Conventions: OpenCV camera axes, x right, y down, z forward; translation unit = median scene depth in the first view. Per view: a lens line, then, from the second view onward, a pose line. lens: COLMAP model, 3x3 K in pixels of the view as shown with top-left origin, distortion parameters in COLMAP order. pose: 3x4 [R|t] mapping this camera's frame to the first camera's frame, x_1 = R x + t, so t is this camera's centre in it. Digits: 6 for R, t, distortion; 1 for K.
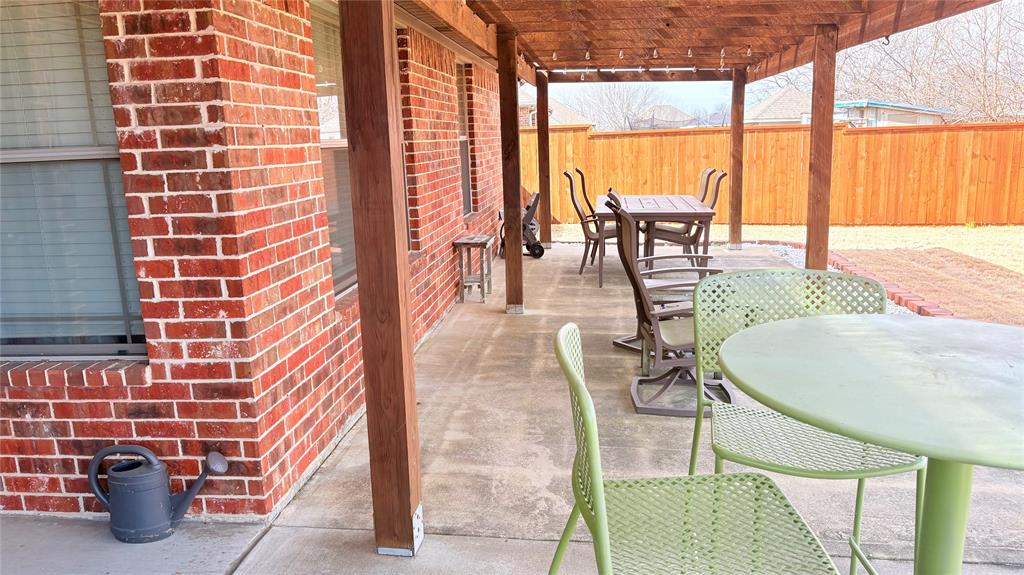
lens RADIAL K [[779.9, 0, 524.5], [0, 779.9, 291.0], [0, 0, 1]] dist [0.036676, -0.035607]
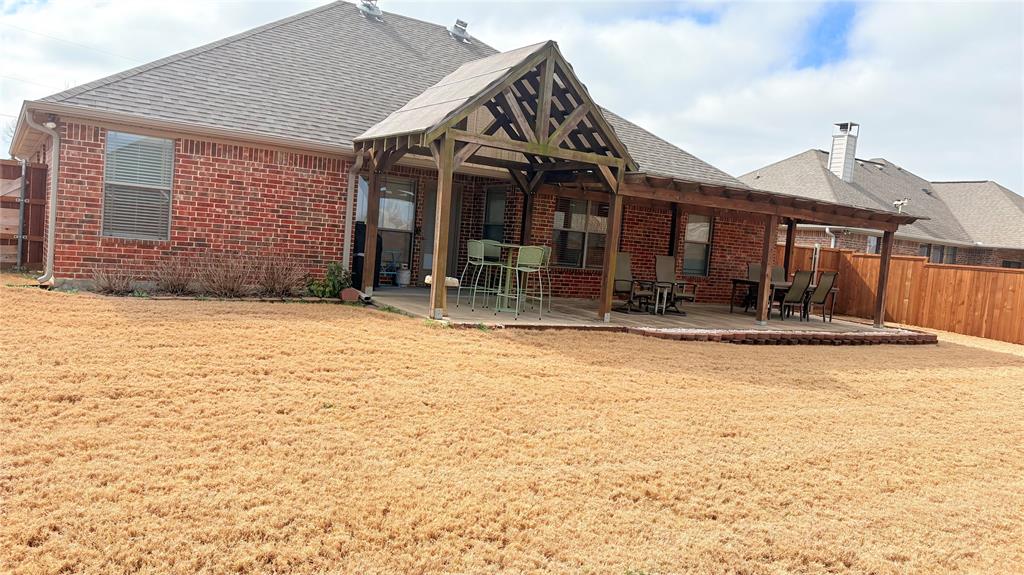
lens RADIAL K [[779.9, 0, 516.3], [0, 779.9, 287.5], [0, 0, 1]] dist [0.036676, -0.035607]
pose [[0.627970, 0.131548, -0.767039, 2.447207], [-0.254427, 0.966153, -0.042602, 0.308580], [0.735473, 0.221908, 0.640185, -1.541053]]
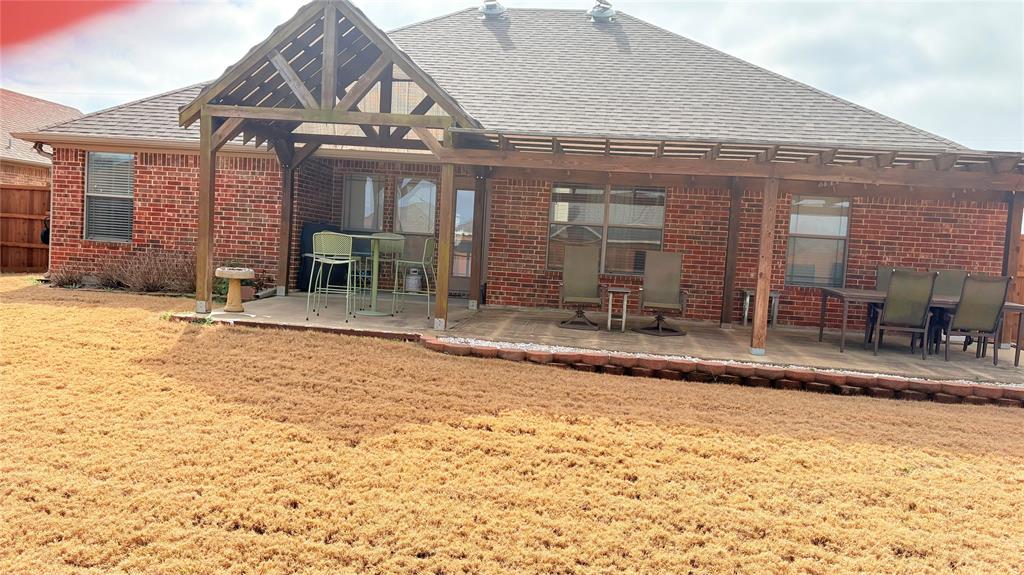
lens RADIAL K [[779.9, 0, 513.2], [0, 779.9, 289.5], [0, 0, 1]] dist [0.036676, -0.035607]
pose [[-0.027224, 0.091031, -0.995476, 2.643186], [-0.253788, 0.962587, 0.094964, -0.142790], [0.966877, 0.255225, -0.003103, 0.722250]]
